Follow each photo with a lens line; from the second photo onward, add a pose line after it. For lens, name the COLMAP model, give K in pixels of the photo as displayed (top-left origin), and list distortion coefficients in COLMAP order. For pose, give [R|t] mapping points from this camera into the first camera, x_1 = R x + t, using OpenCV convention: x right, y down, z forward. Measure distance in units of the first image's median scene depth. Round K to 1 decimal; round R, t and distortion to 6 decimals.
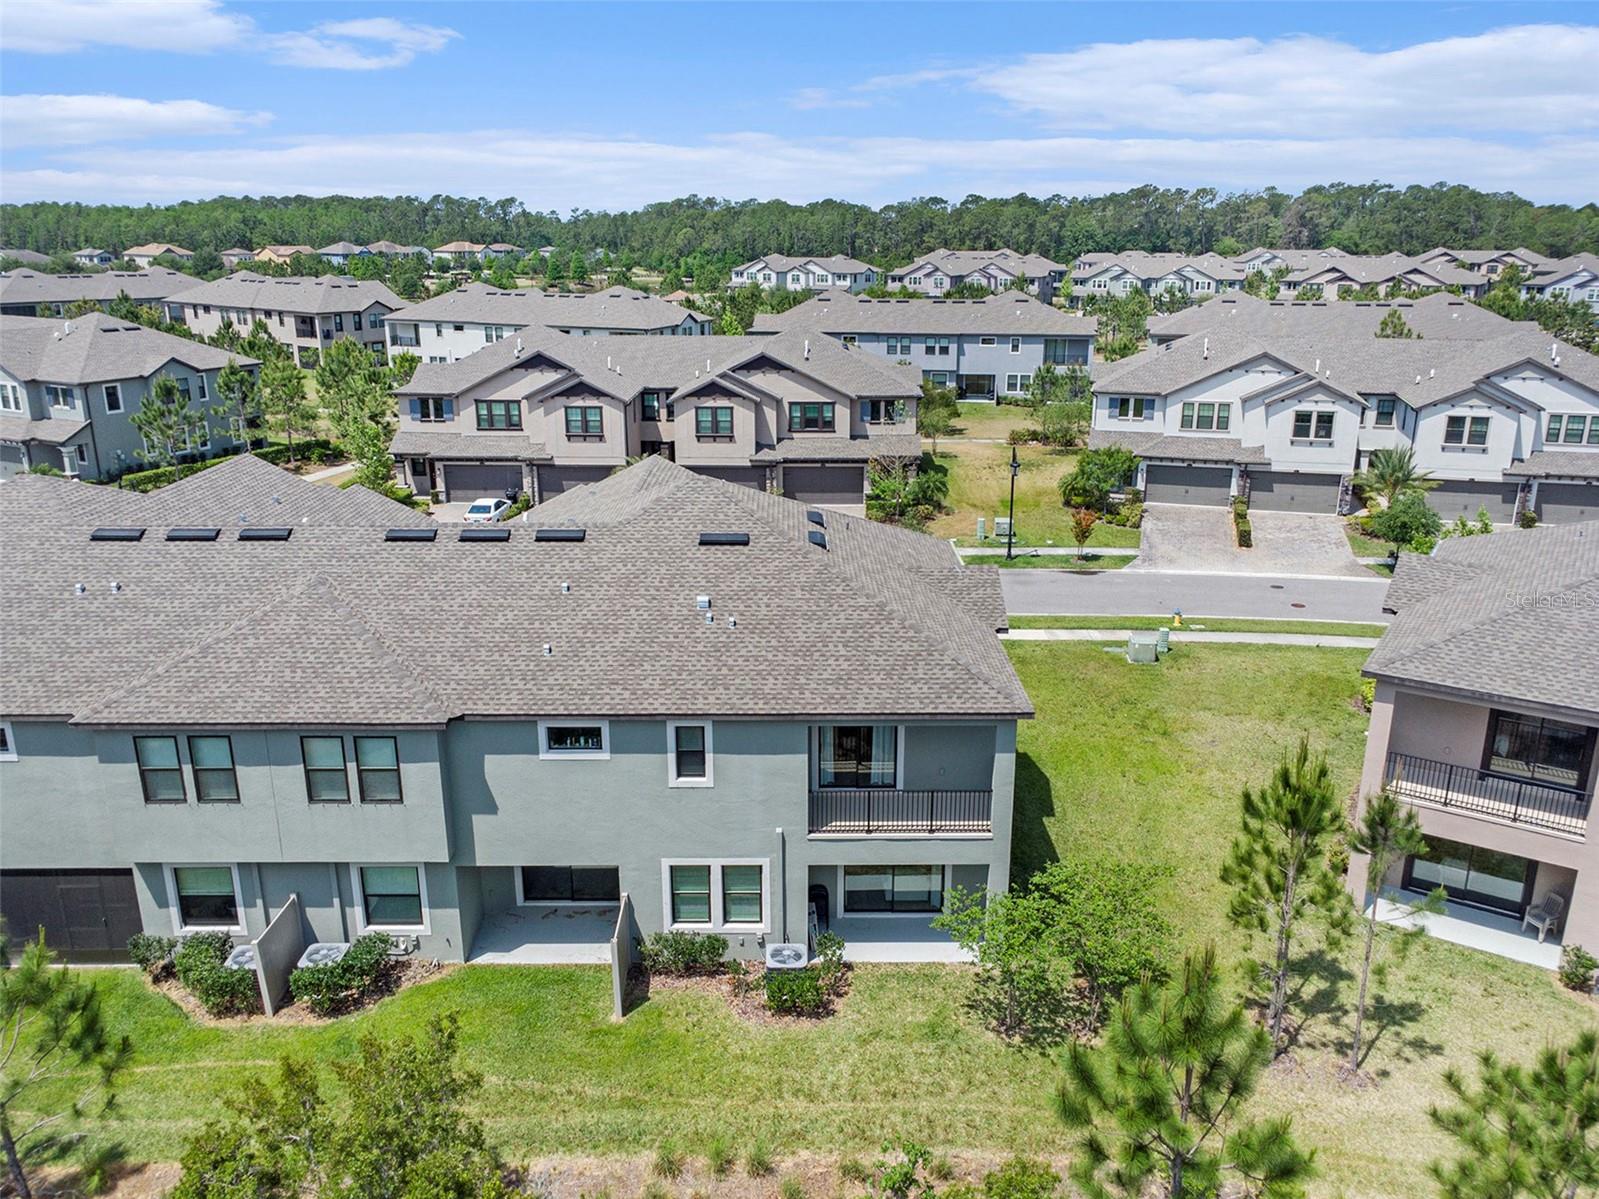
lens RADIAL K [[1228.1, 0, 799.5], [0, 1228.1, 599.5], [0, 0, 1]] dist [0.040626, -0.008365]
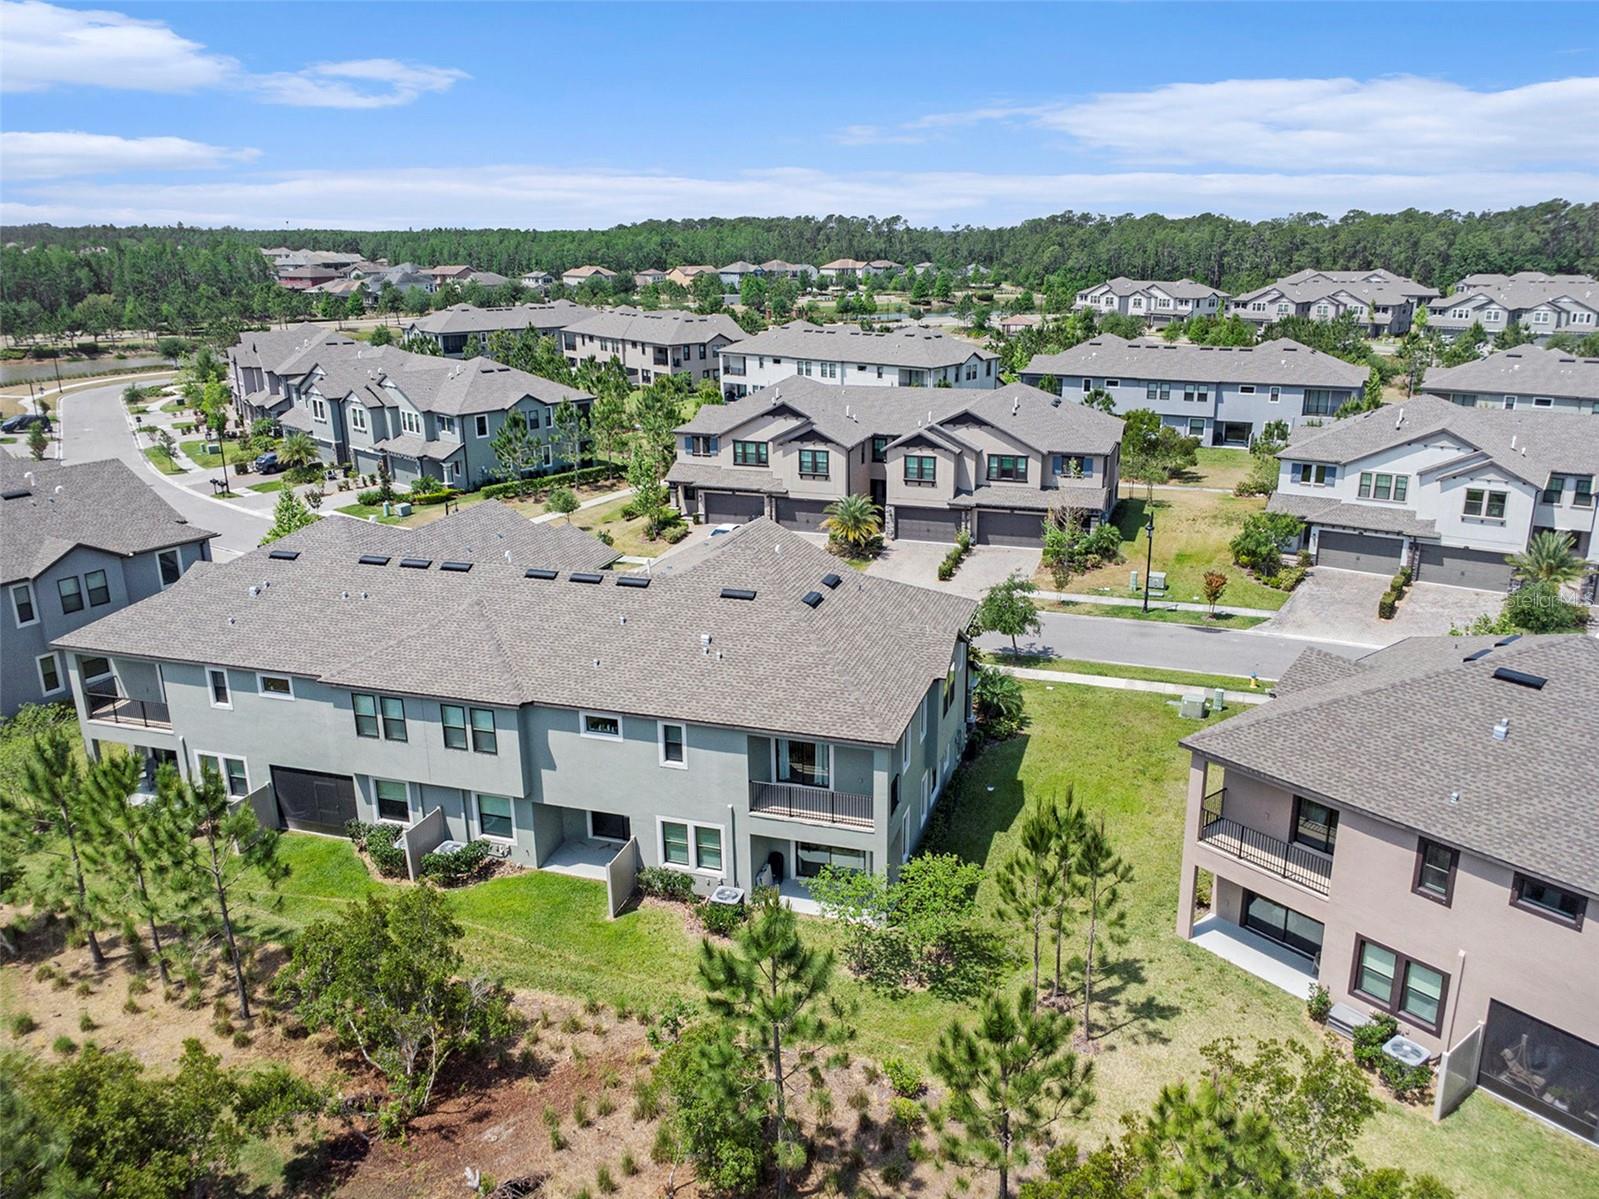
lens RADIAL K [[1224.3, 0, 799.5], [0, 1224.3, 599.5], [0, 0, 1]] dist [0.024430, -0.006227]
pose [[0.949995, 0.079582, -0.301955, 0.179102], [-0.079543, 0.996754, 0.012448, -0.028062], [0.301966, 0.012192, 0.953241, -0.123514]]
